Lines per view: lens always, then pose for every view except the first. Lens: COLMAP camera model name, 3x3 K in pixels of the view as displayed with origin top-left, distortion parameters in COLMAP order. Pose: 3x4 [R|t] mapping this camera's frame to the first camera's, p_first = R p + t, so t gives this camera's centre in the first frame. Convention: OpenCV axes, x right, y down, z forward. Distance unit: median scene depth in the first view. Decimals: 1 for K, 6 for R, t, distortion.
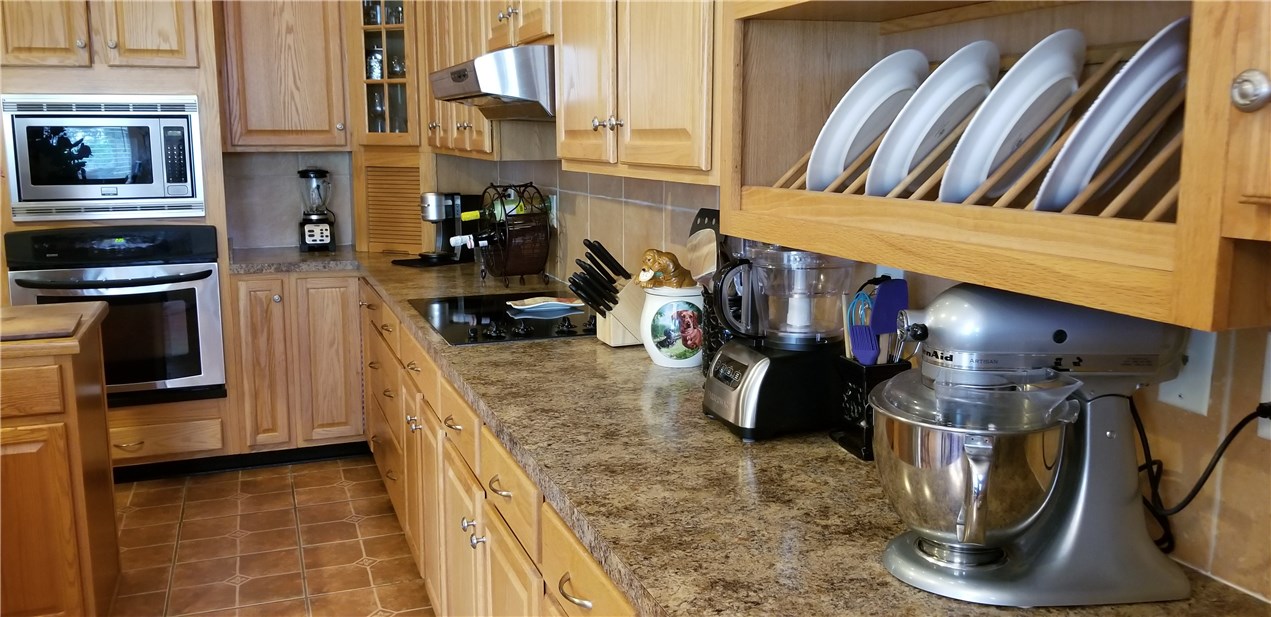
lens RADIAL K [[1006.0, 0, 603.1], [0, 1006.0, 292.6], [0, 0, 1]] dist [0.099709, -0.182110]
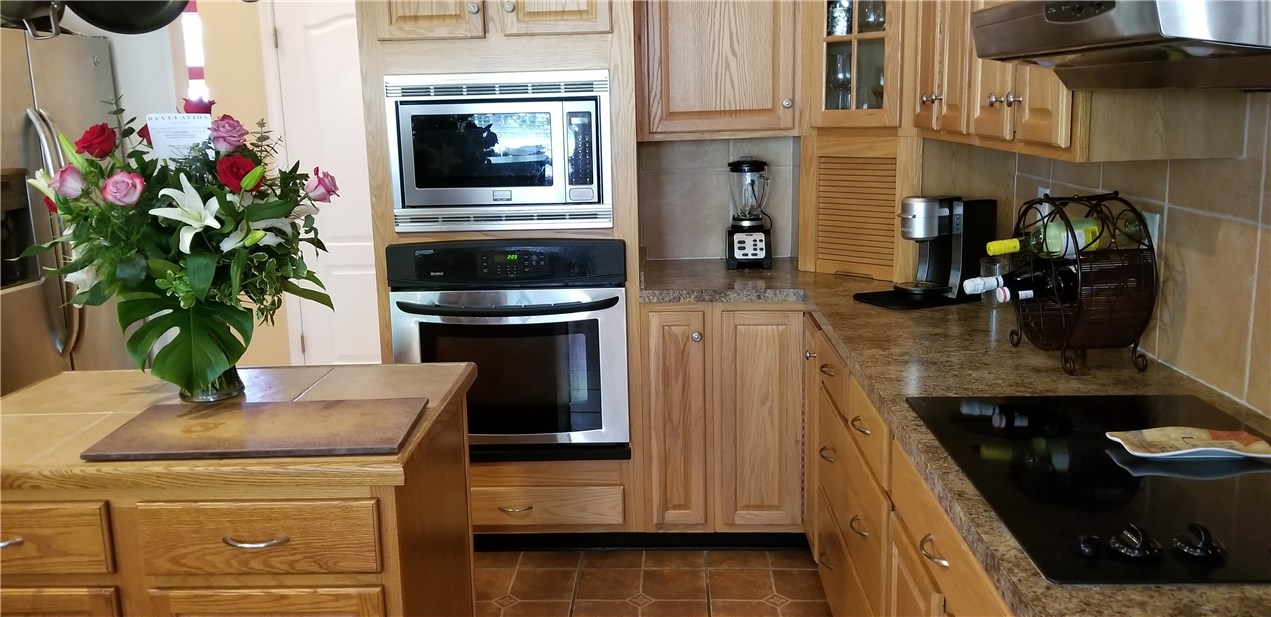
lens RADIAL K [[1006.0, 0, 603.1], [0, 1006.0, 292.6], [0, 0, 1]] dist [0.099709, -0.182110]
pose [[0.920666, 0.048518, -0.387323, -0.096902], [-0.035396, 0.998534, 0.040945, -0.055008], [0.388742, -0.023987, 0.921034, 0.284339]]
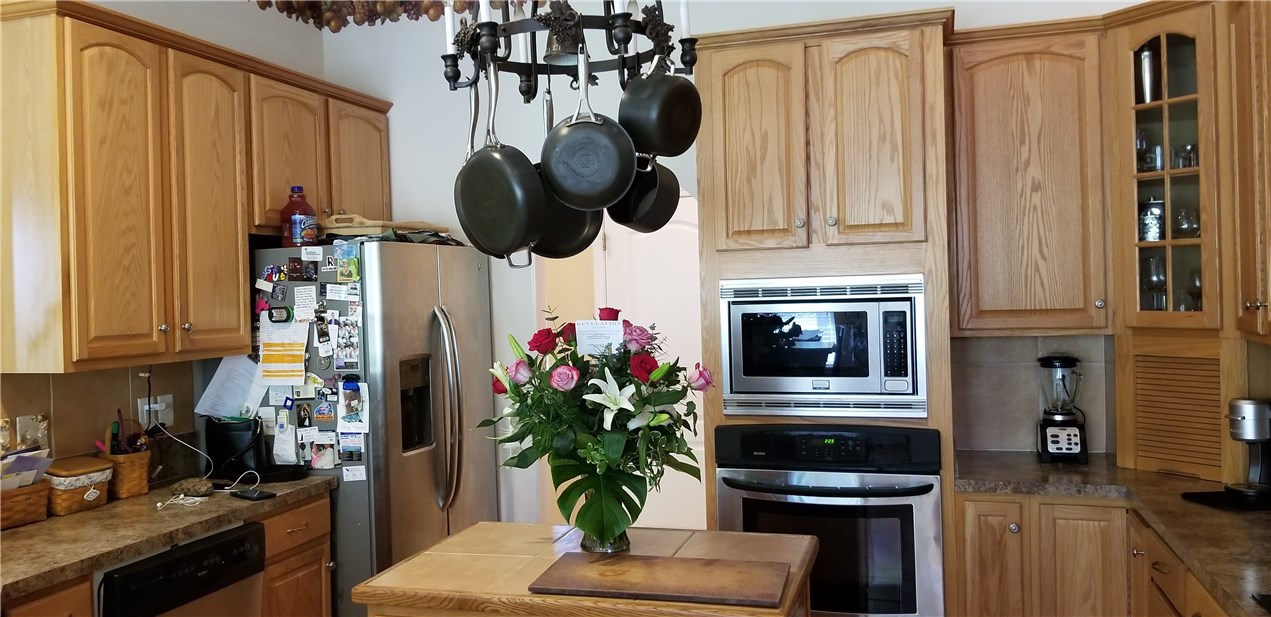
lens RADIAL K [[1006.0, 0, 603.1], [0, 1006.0, 292.6], [0, 0, 1]] dist [0.099709, -0.182110]
pose [[0.796146, -0.016814, -0.604871, -0.097800], [-0.071182, 0.990071, -0.121212, -0.055144], [0.600903, 0.139558, 0.787044, 0.175797]]
